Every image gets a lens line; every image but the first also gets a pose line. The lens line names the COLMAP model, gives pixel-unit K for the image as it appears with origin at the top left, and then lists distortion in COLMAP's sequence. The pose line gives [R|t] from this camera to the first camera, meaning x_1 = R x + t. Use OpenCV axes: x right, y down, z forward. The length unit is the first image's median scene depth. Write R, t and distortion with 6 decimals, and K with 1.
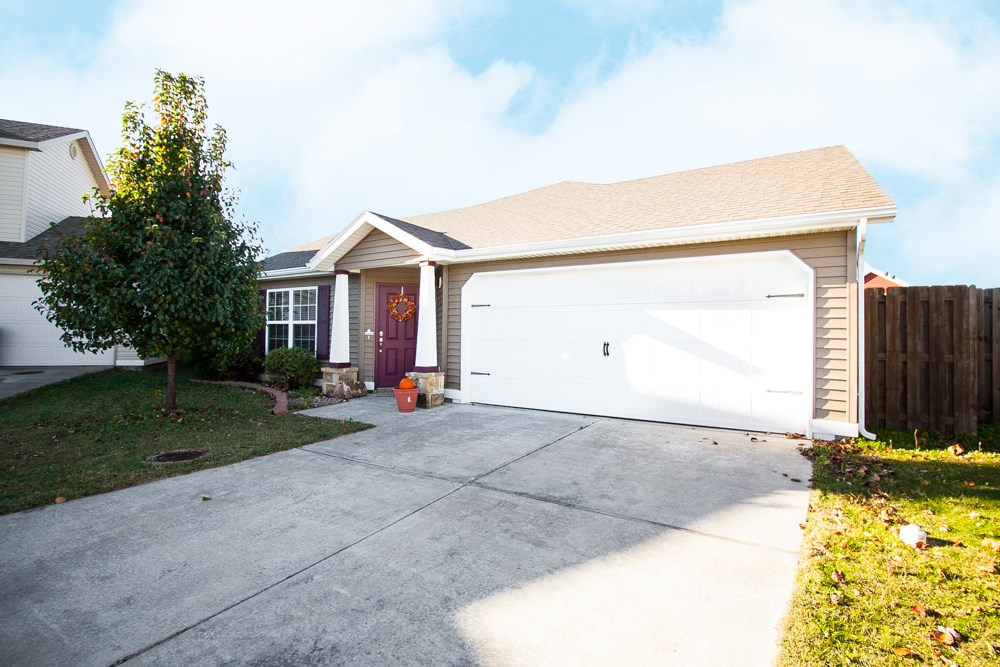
lens RADIAL K [[453.4, 0, 503.5], [0, 453.4, 328.3], [0, 0, 1]] dist [0.012983, -0.012380]
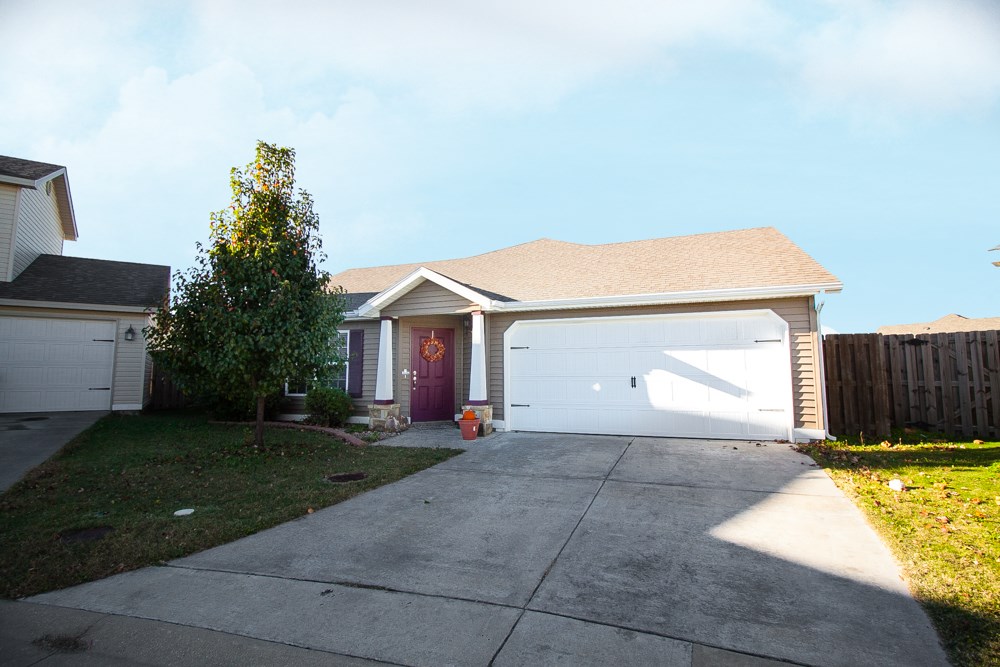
lens RADIAL K [[453.4, 0, 503.2], [0, 453.4, 332.6], [0, 0, 1]] dist [0.012983, -0.012380]
pose [[0.982416, 0.001143, 0.186700, -0.382764], [0.012495, 0.997337, -0.071857, -0.005675], [-0.186285, 0.072926, 0.979786, -0.192434]]
